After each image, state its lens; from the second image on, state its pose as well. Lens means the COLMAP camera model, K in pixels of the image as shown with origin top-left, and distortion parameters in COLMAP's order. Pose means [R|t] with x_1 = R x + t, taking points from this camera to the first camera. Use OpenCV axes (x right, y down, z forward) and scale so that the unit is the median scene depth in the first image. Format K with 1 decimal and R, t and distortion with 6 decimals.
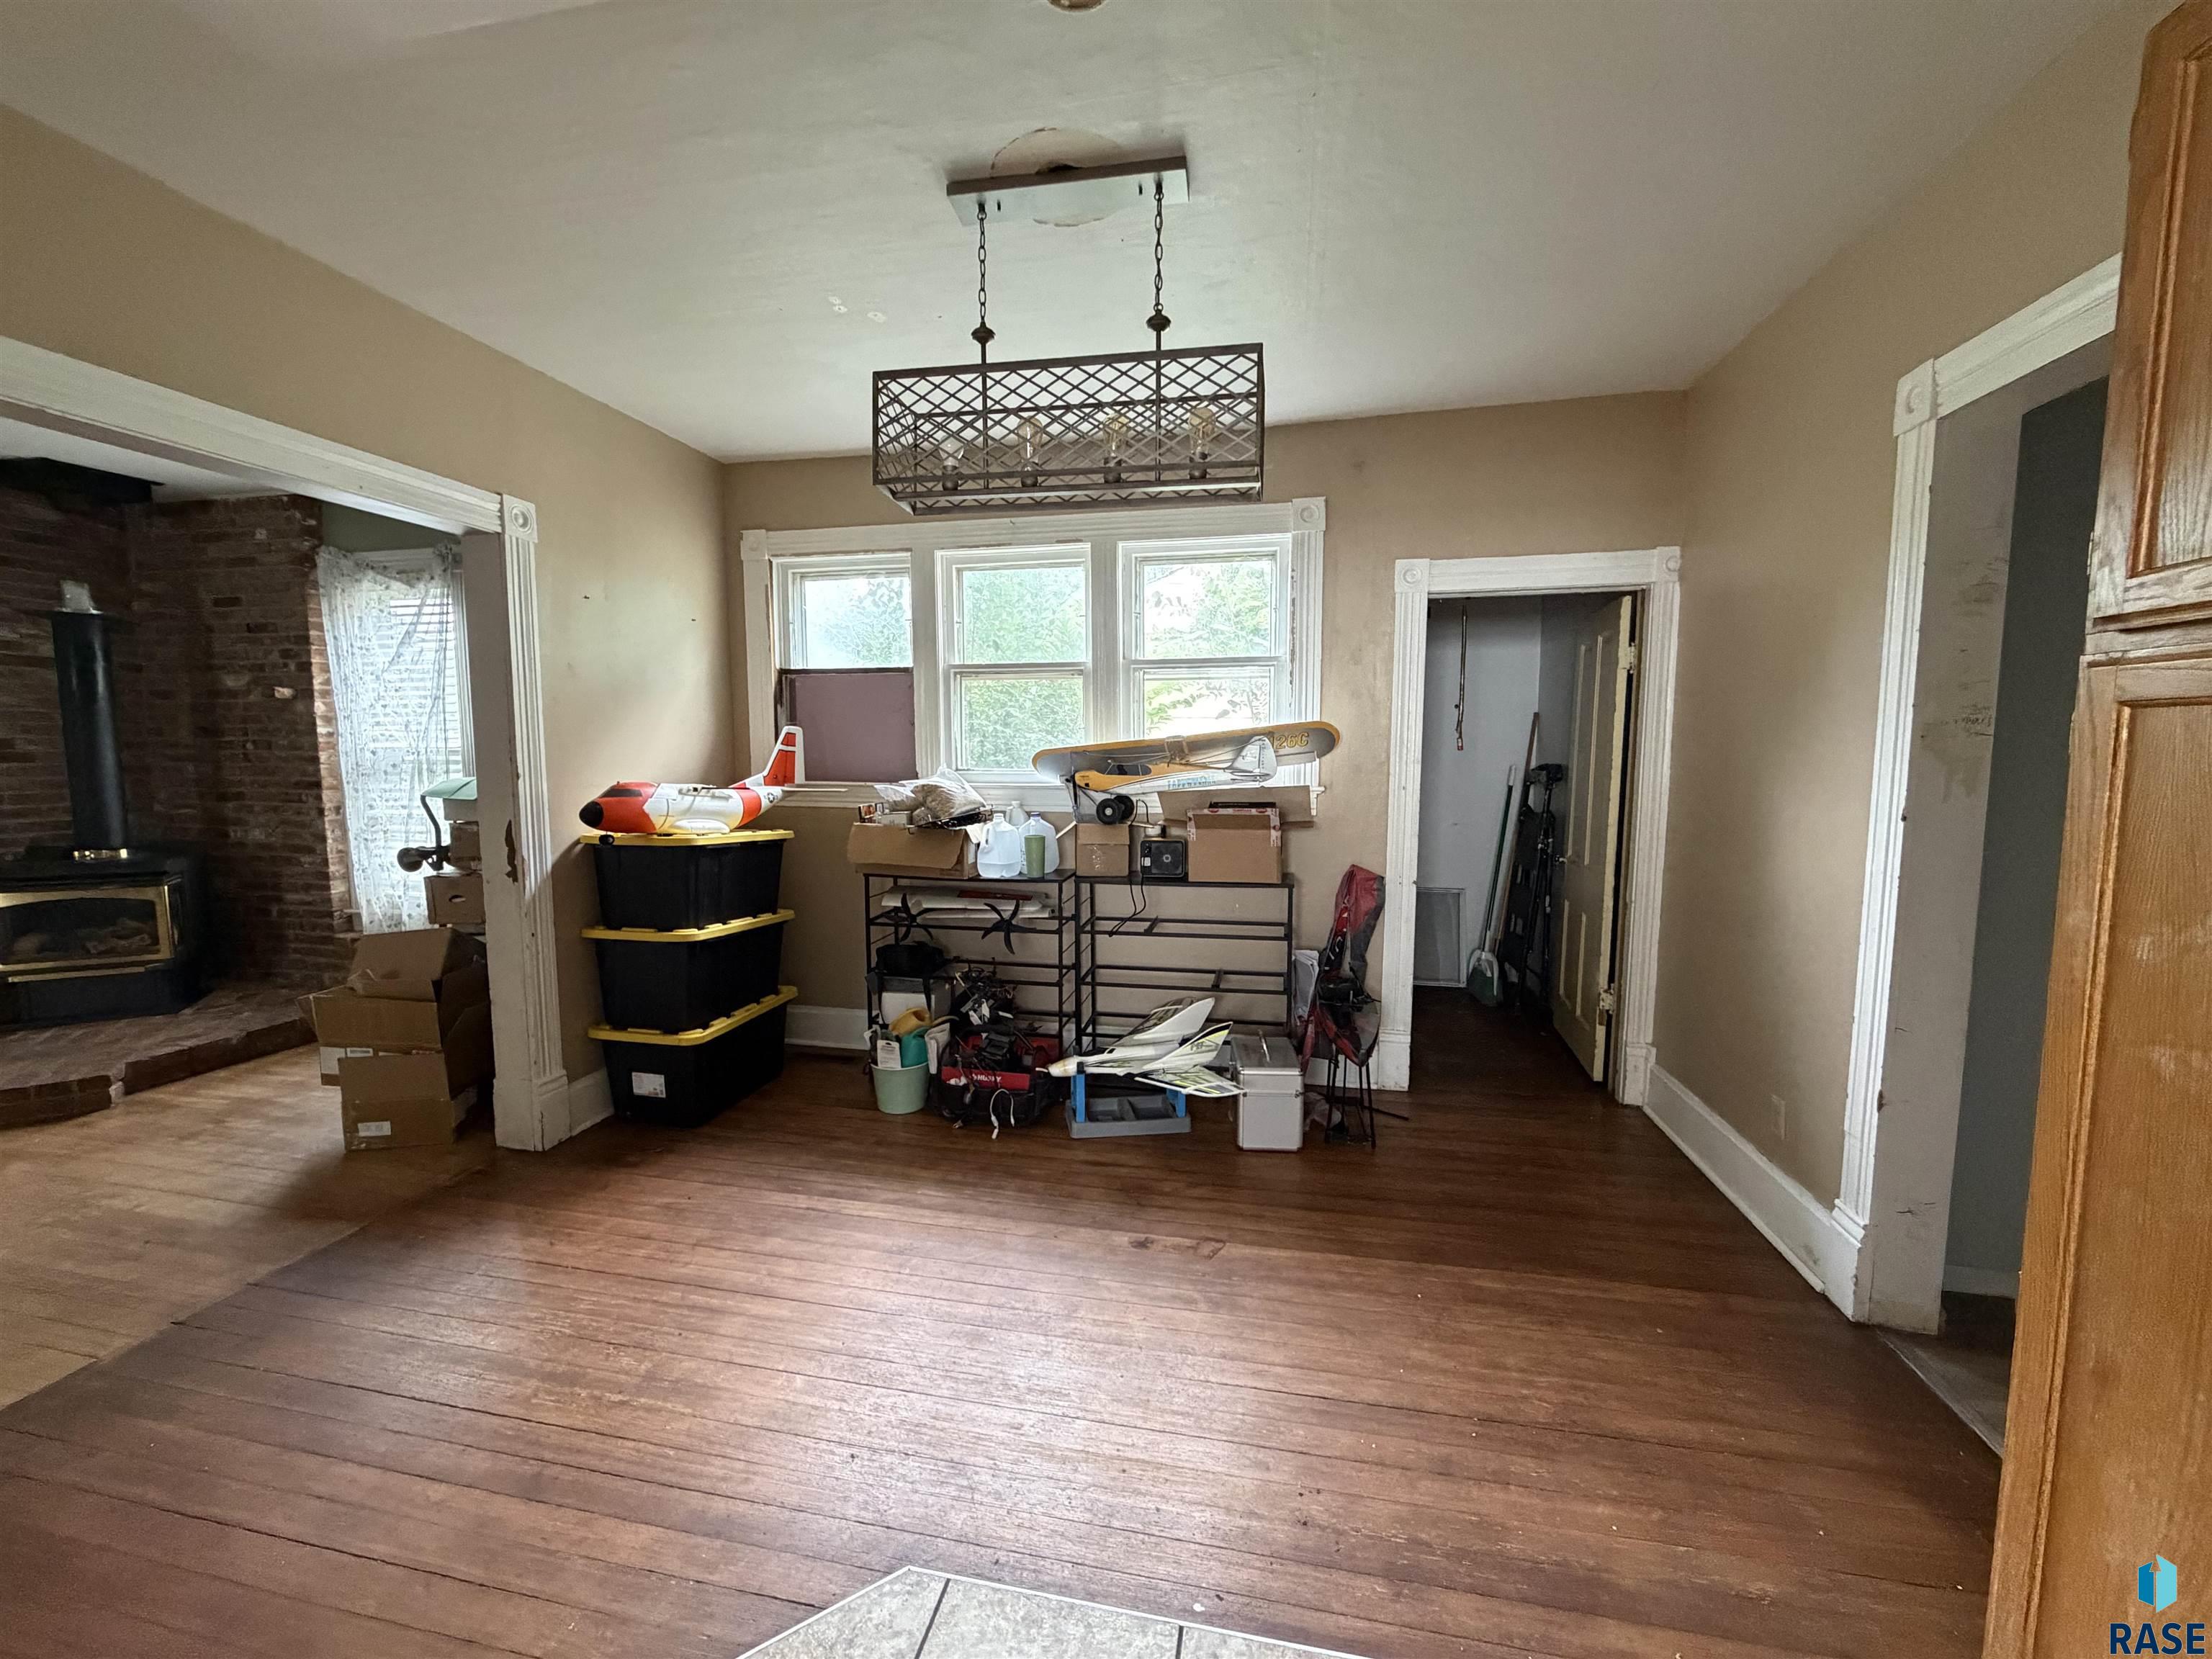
lens RADIAL K [[882.0, 0, 1099.4], [0, 882.0, 826.9], [0, 0, 1]] dist [0.000544, 0.000023]
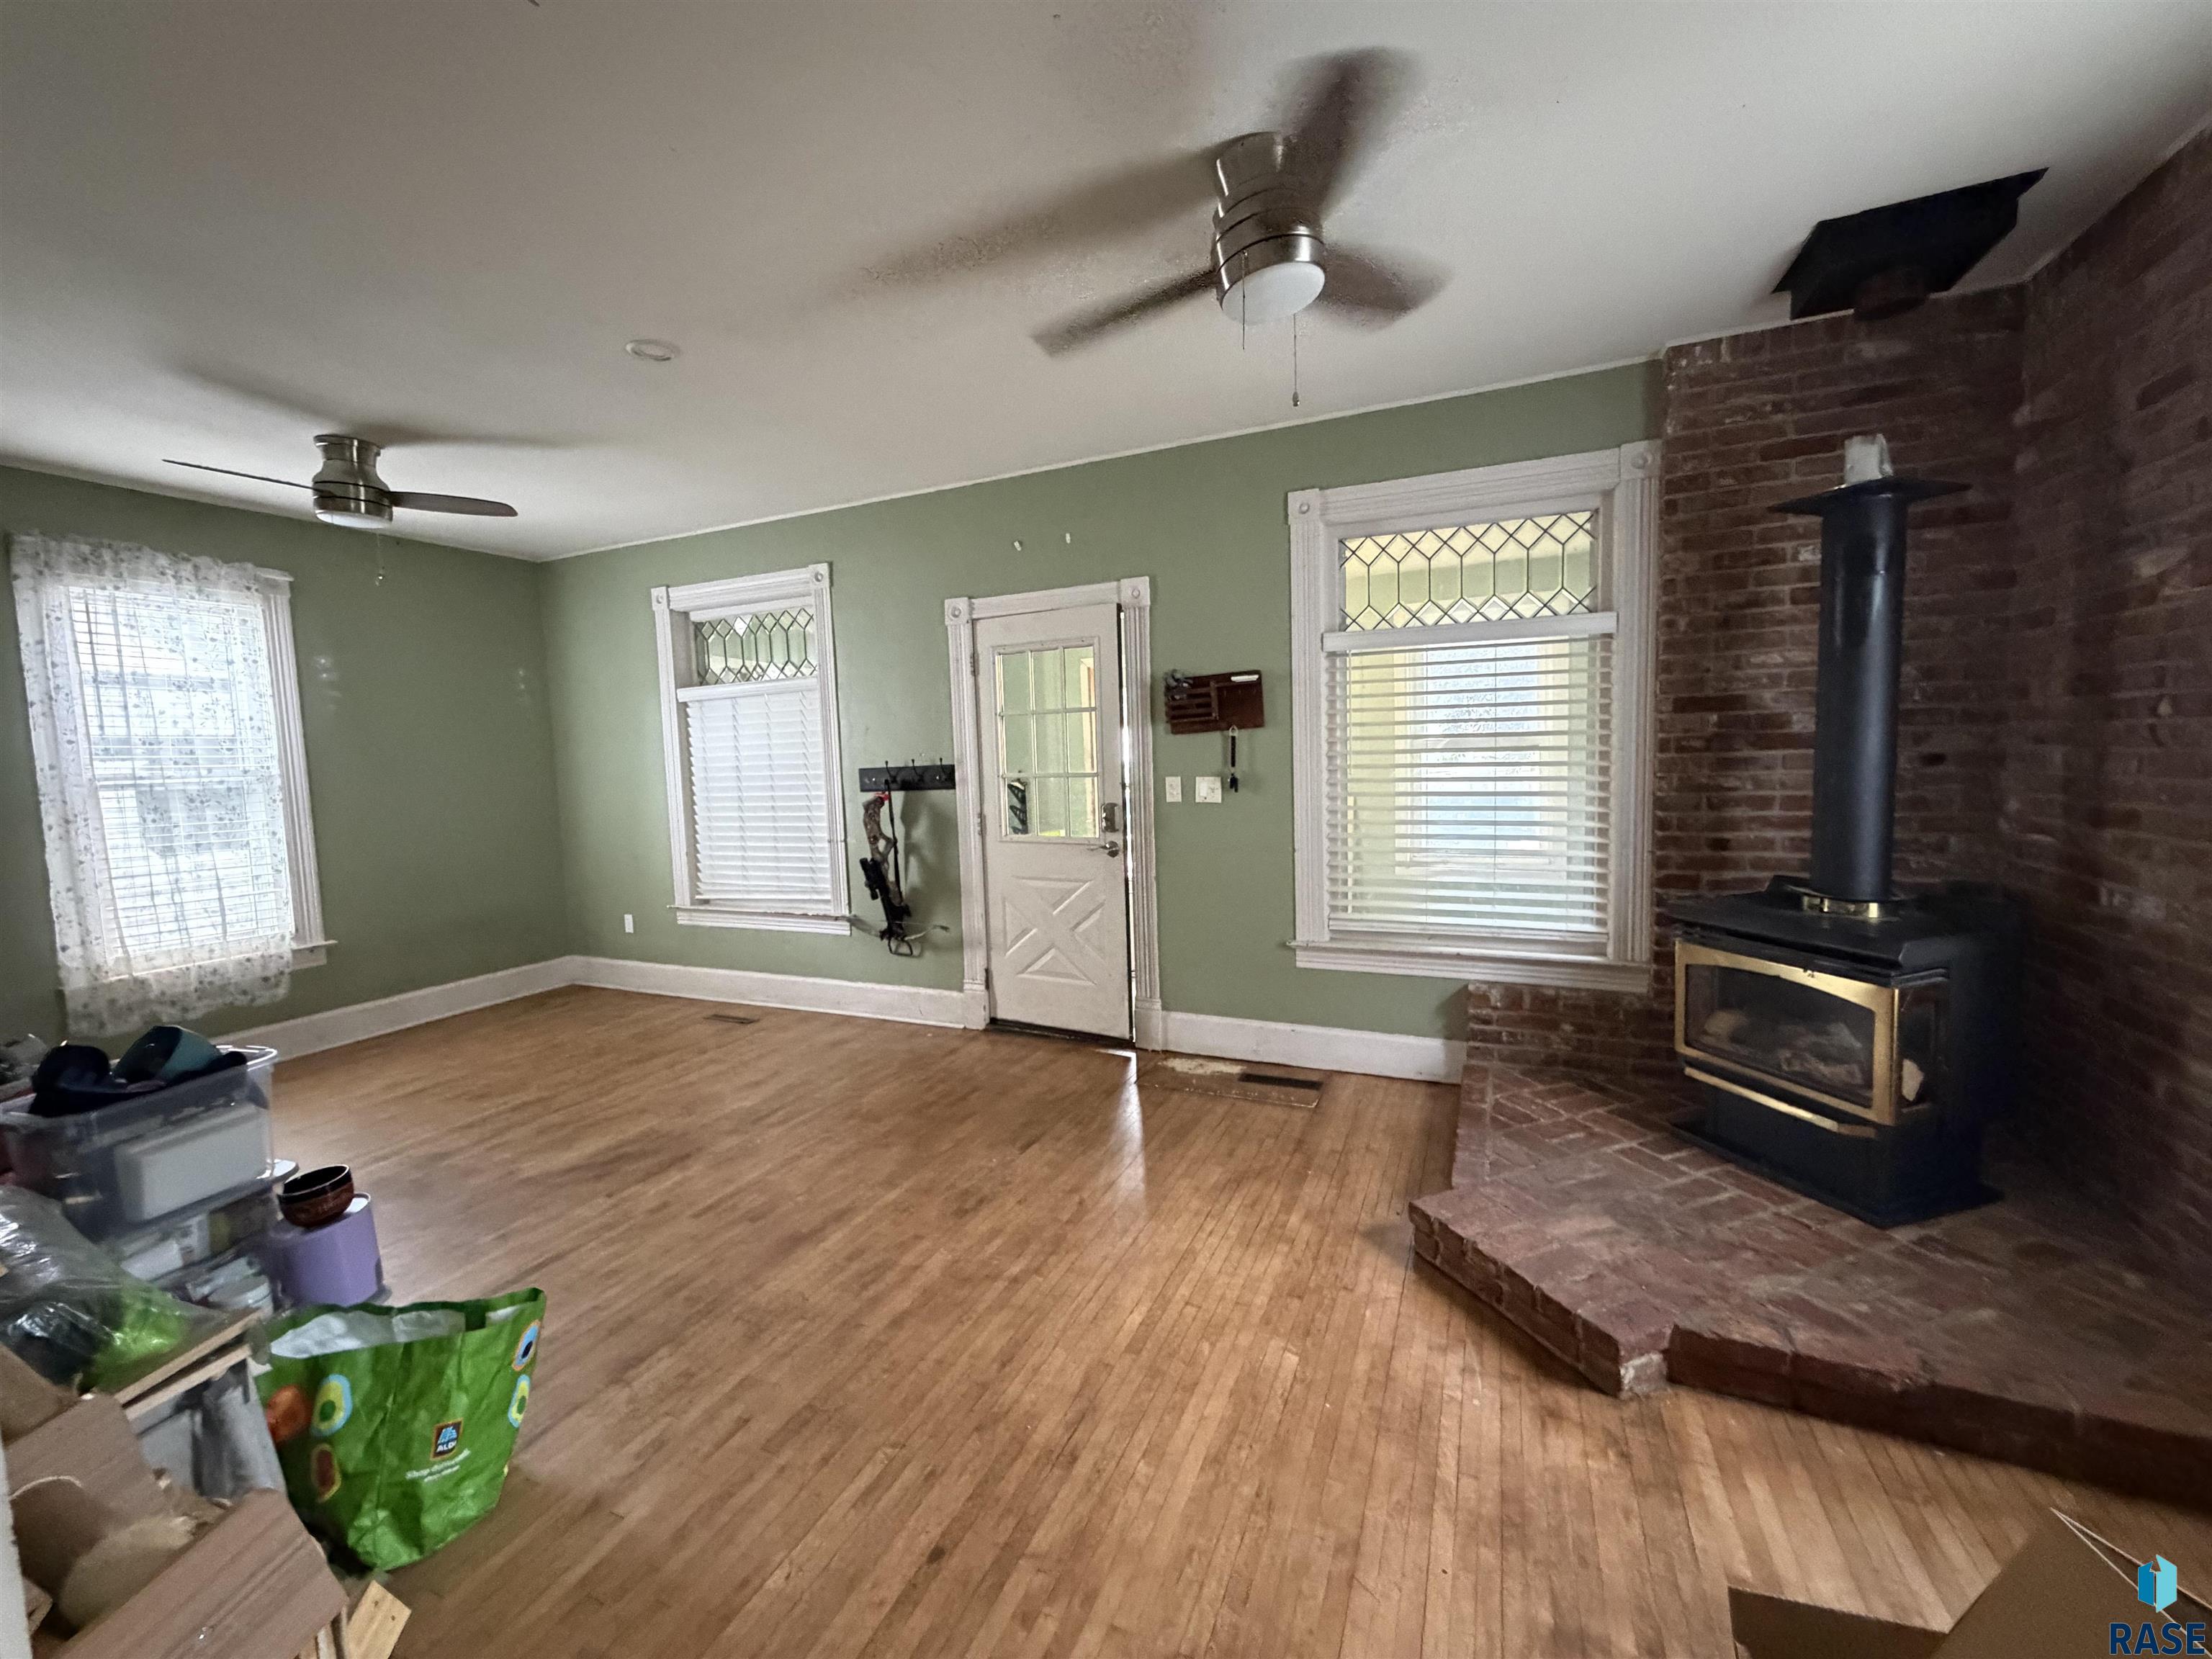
lens RADIAL K [[882.0, 0, 1106.9], [0, 882.0, 827.1], [0, 0, 1]] dist [0.000544, 0.000023]
pose [[-0.207892, 0.087344, -0.974244, -0.413888], [-0.056542, 0.993267, 0.101114, -0.047243], [0.976516, 0.076107, -0.201554, 0.572091]]
